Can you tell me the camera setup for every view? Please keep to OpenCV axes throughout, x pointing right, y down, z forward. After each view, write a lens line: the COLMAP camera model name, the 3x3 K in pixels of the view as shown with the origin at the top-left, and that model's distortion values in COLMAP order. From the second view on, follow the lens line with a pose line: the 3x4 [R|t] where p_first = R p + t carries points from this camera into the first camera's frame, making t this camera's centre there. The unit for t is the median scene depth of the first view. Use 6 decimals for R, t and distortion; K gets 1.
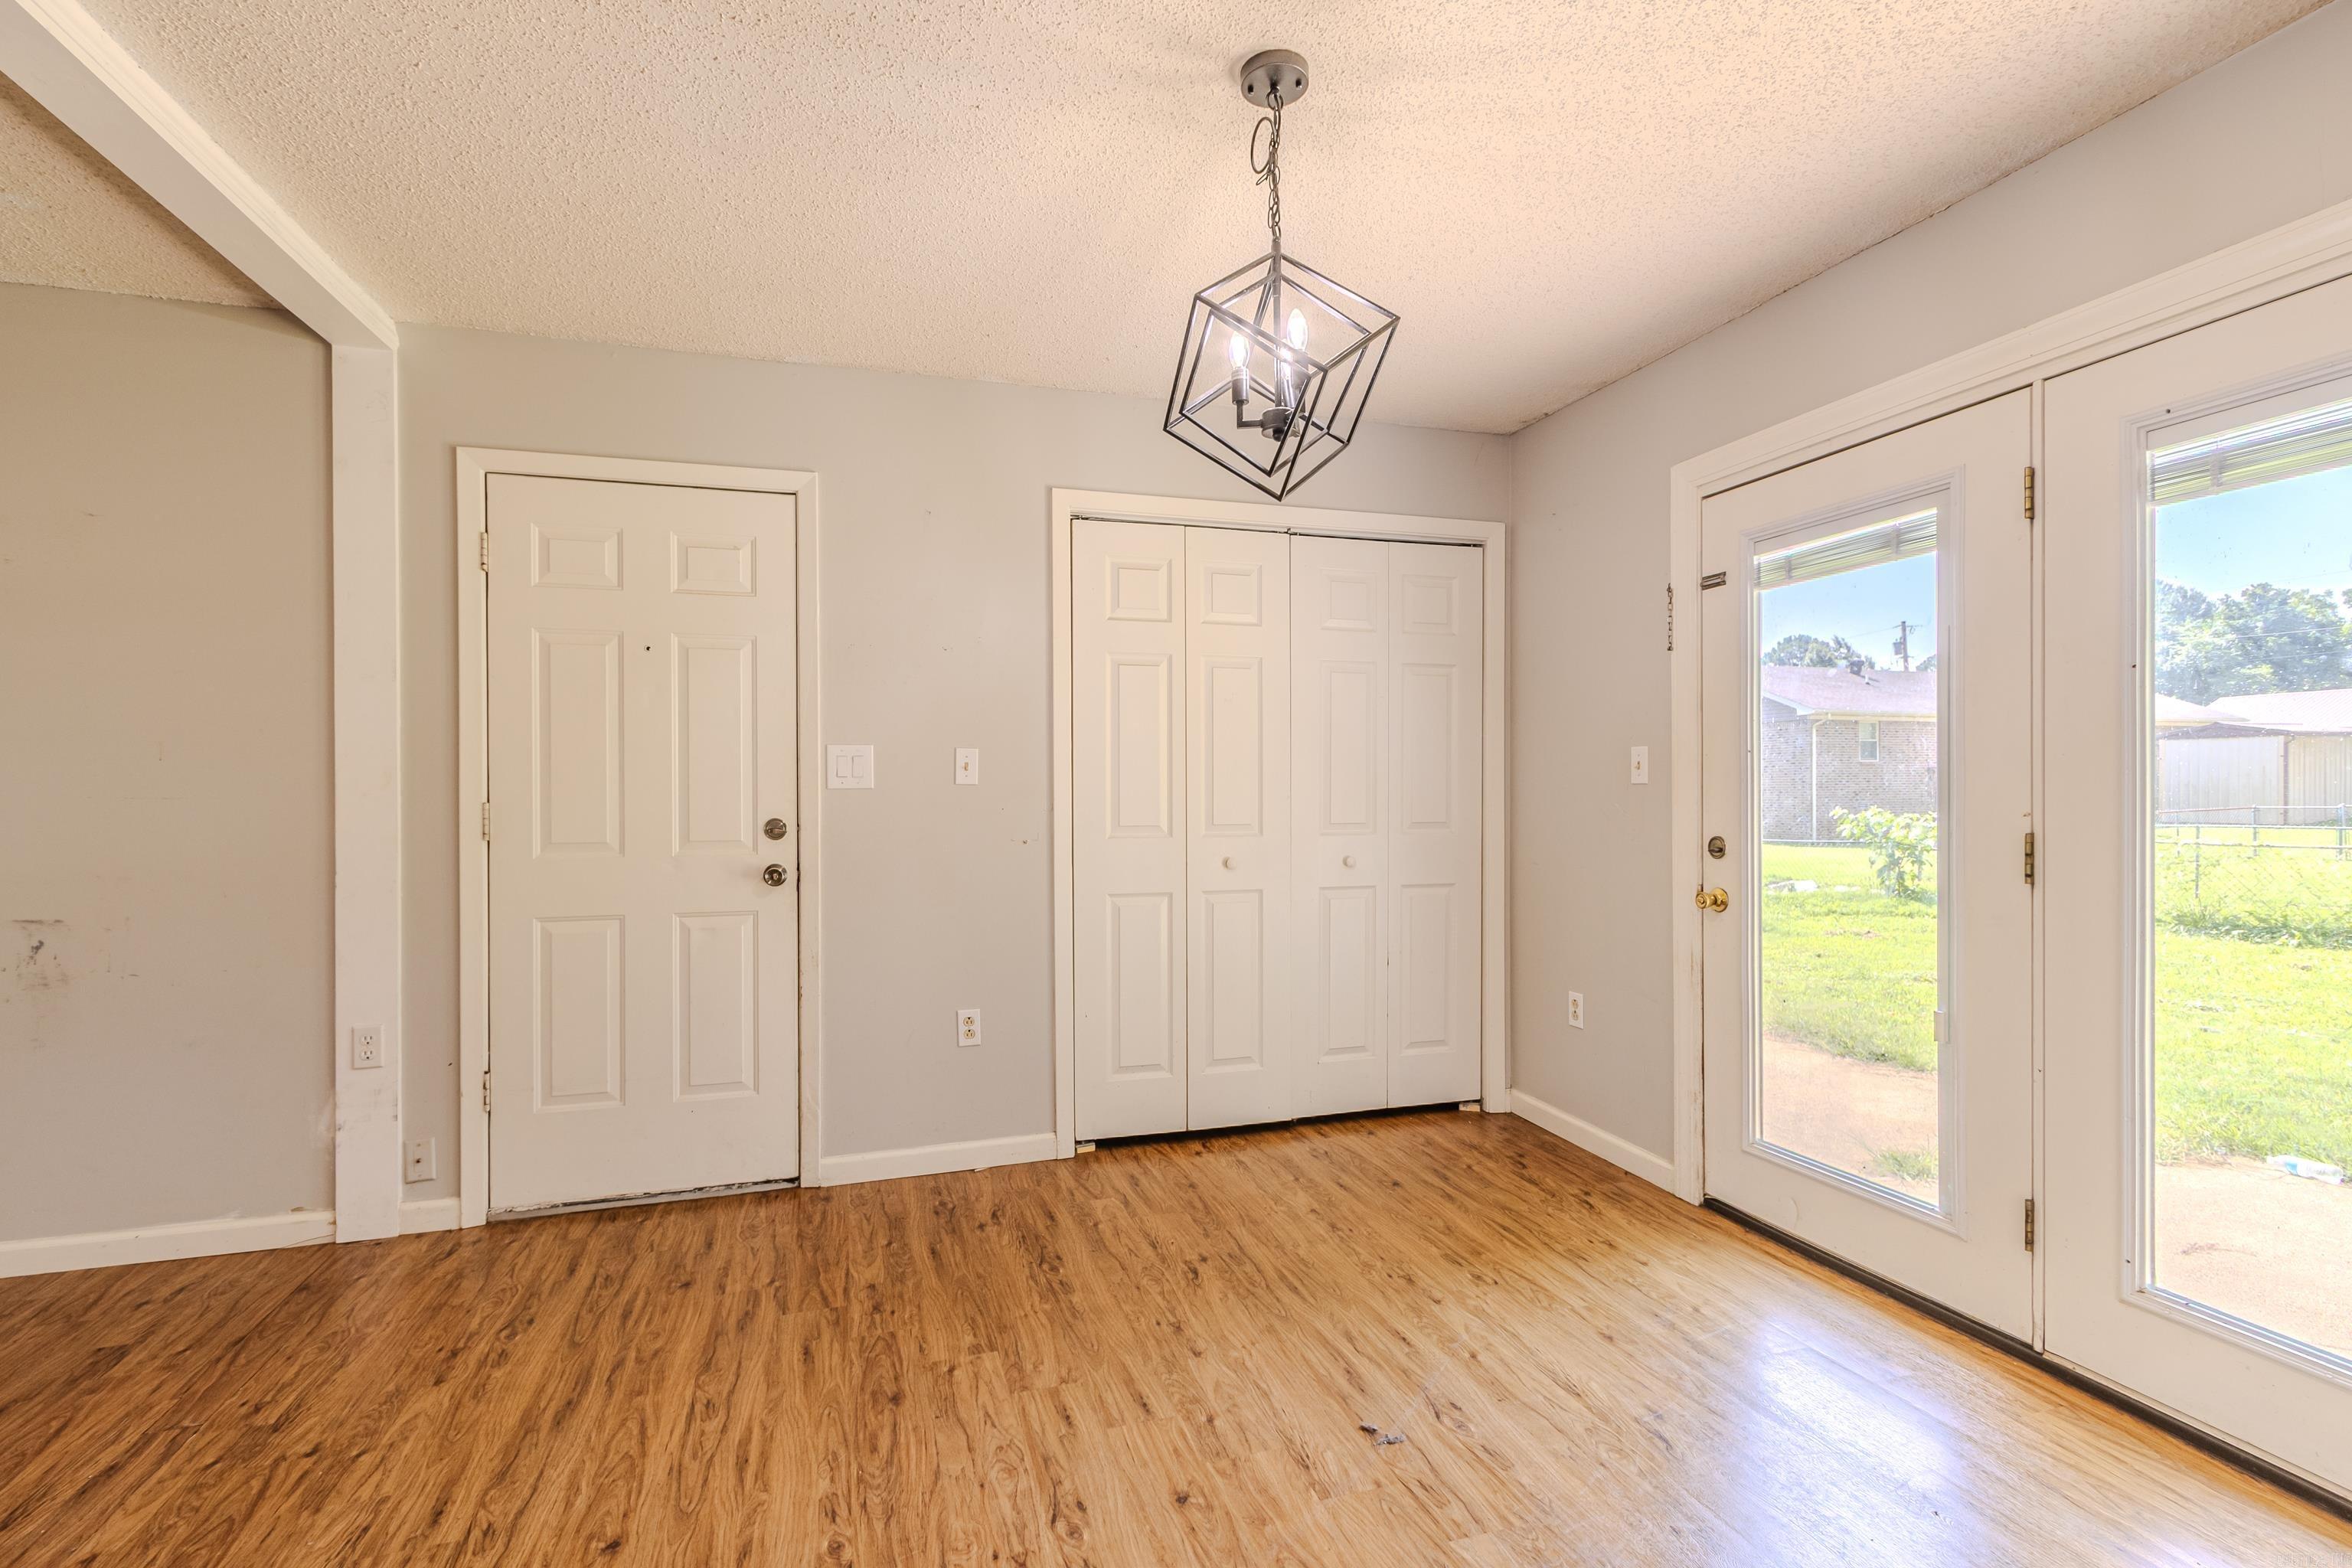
lens RADIAL K [[1069.3, 0, 1167.4], [0, 1069.3, 796.5], [0, 0, 1]] dist [0.005373, -0.000766]
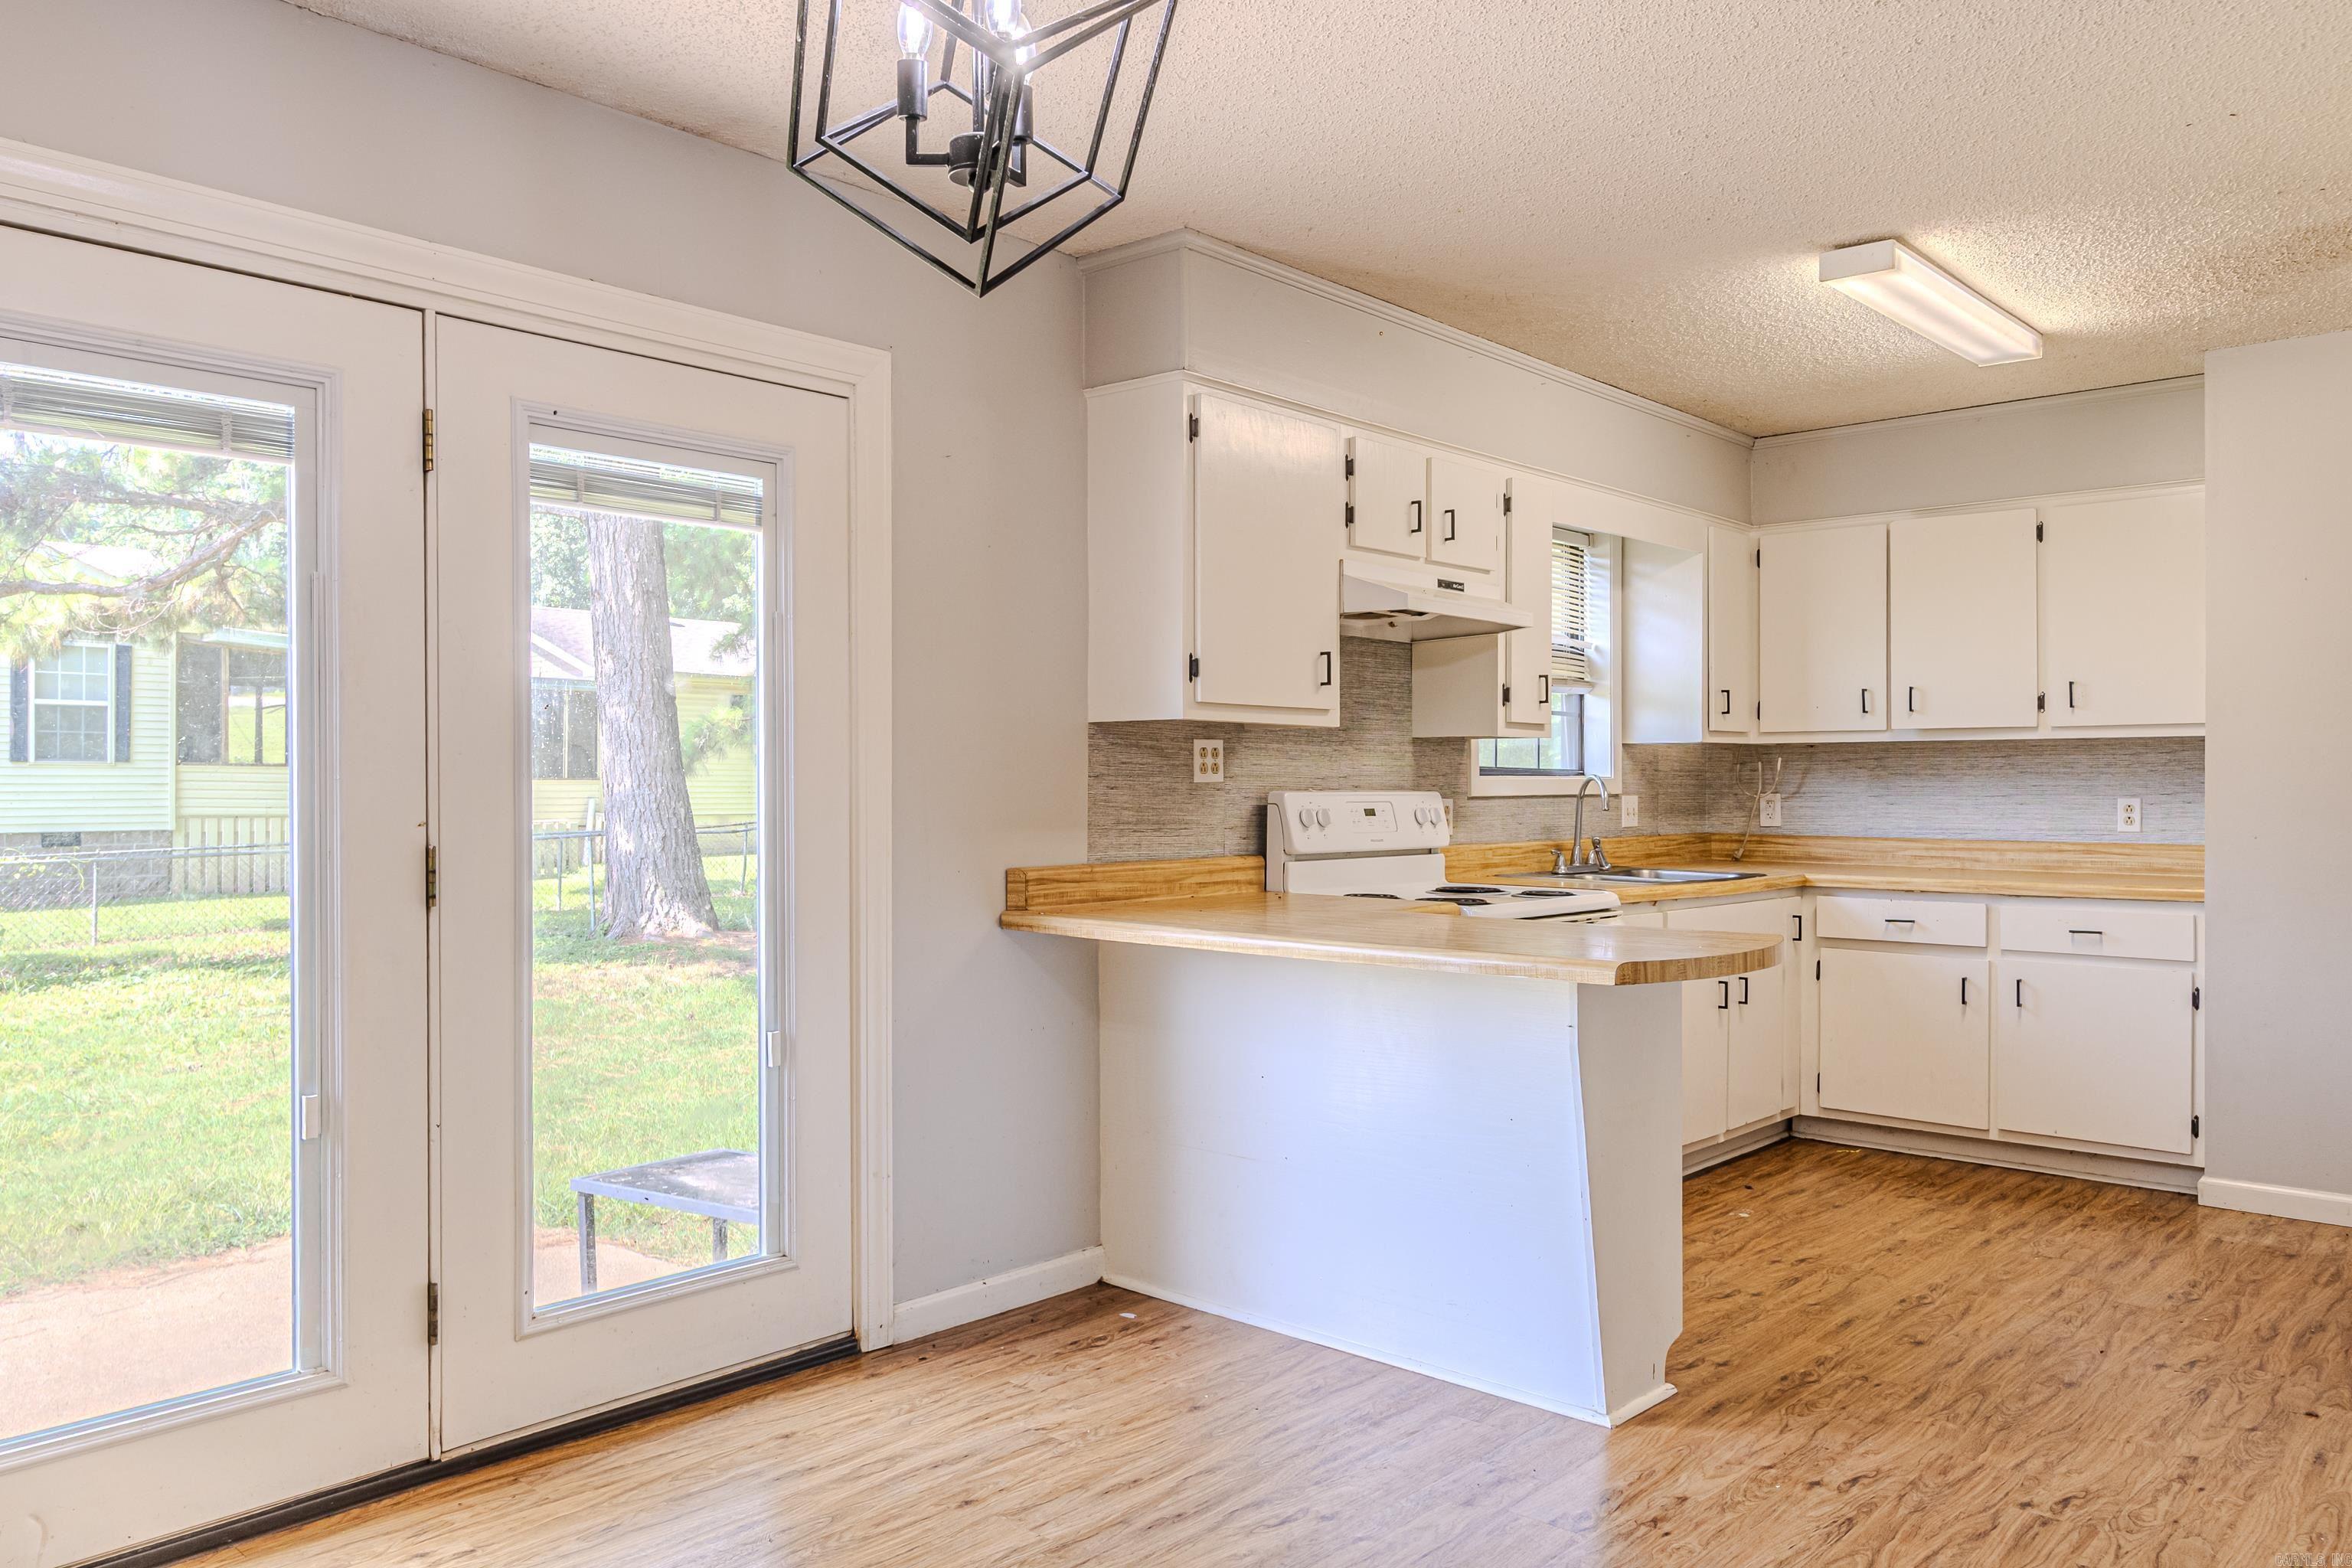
lens RADIAL K [[1697.2, 0, 1161.6], [0, 1697.2, 785.5], [0, 0, 1]] dist [0.003887, -0.000376]
pose [[-0.518075, 0.005600, 0.855317, -0.459501], [0.006343, 0.999976, -0.002705, -0.004096], [-0.855311, 0.004024, -0.518099, 0.874637]]
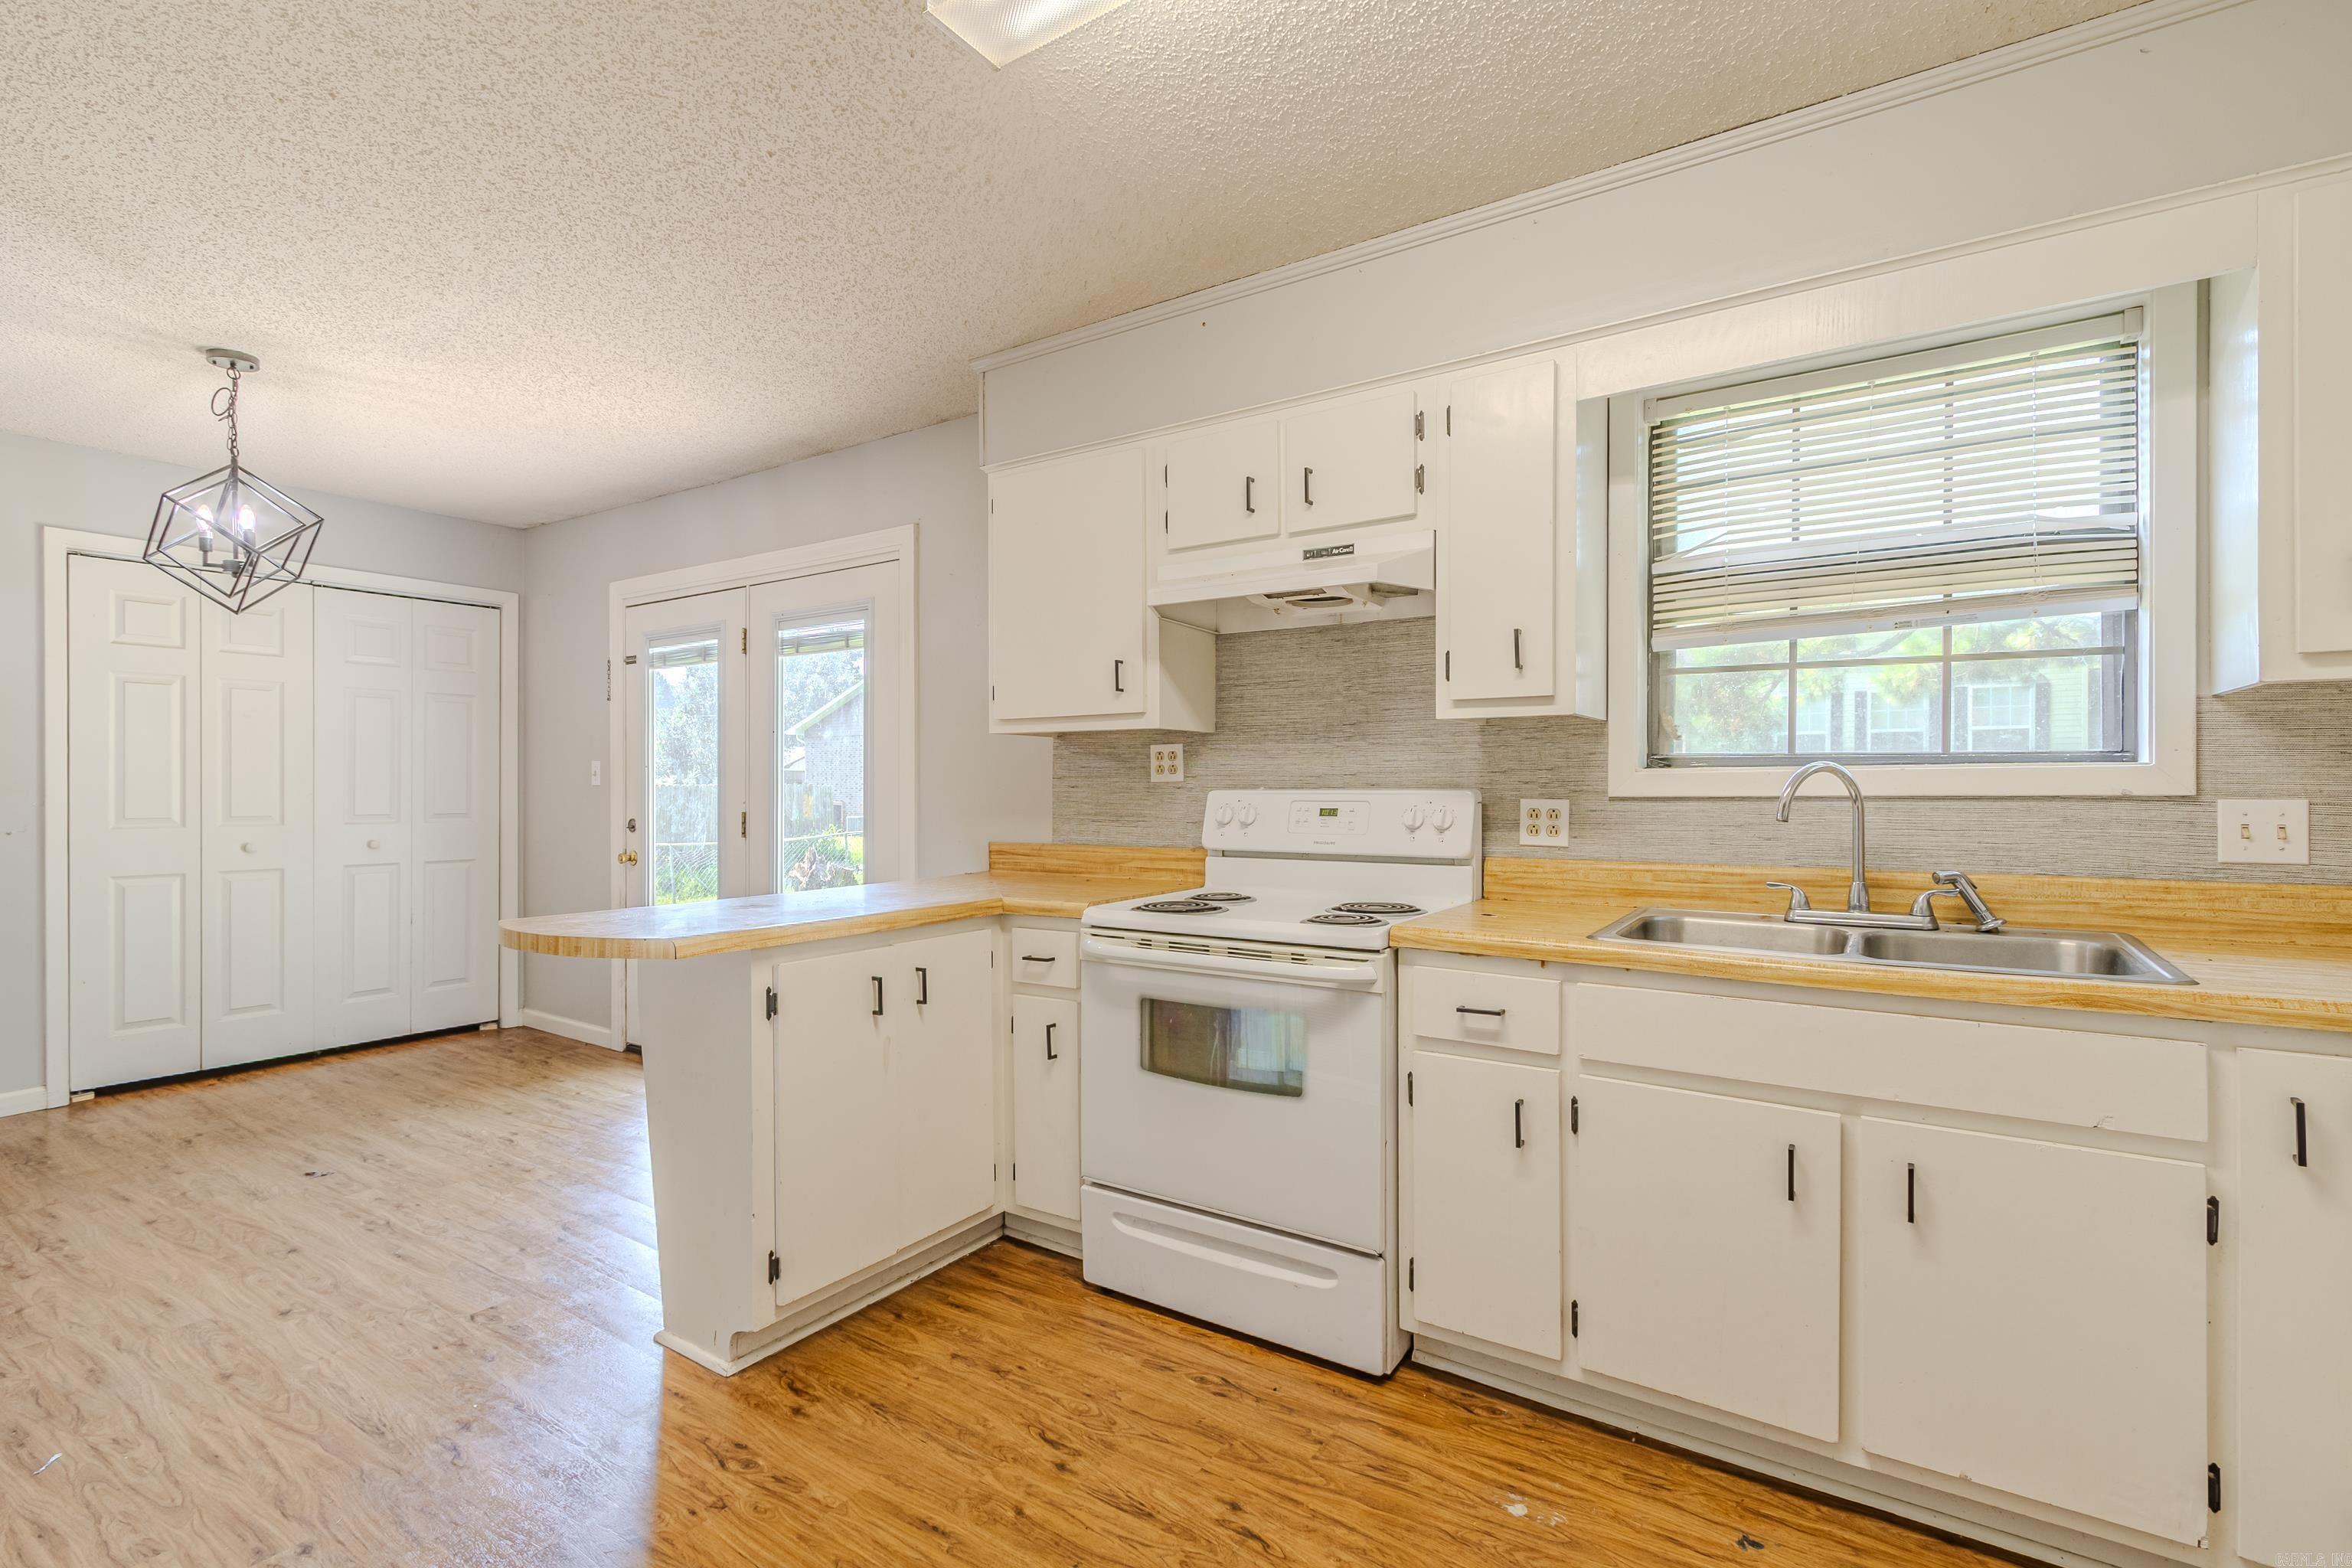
lens RADIAL K [[1092.5, 0, 1163.4], [0, 1092.5, 788.7], [0, 0, 1]] dist [0.009982, -0.004231]
pose [[0.774950, 0.003391, 0.632014, 0.090798], [0.000941, 0.999978, -0.006518, 0.003690], [-0.632022, 0.005646, 0.774930, -0.774648]]
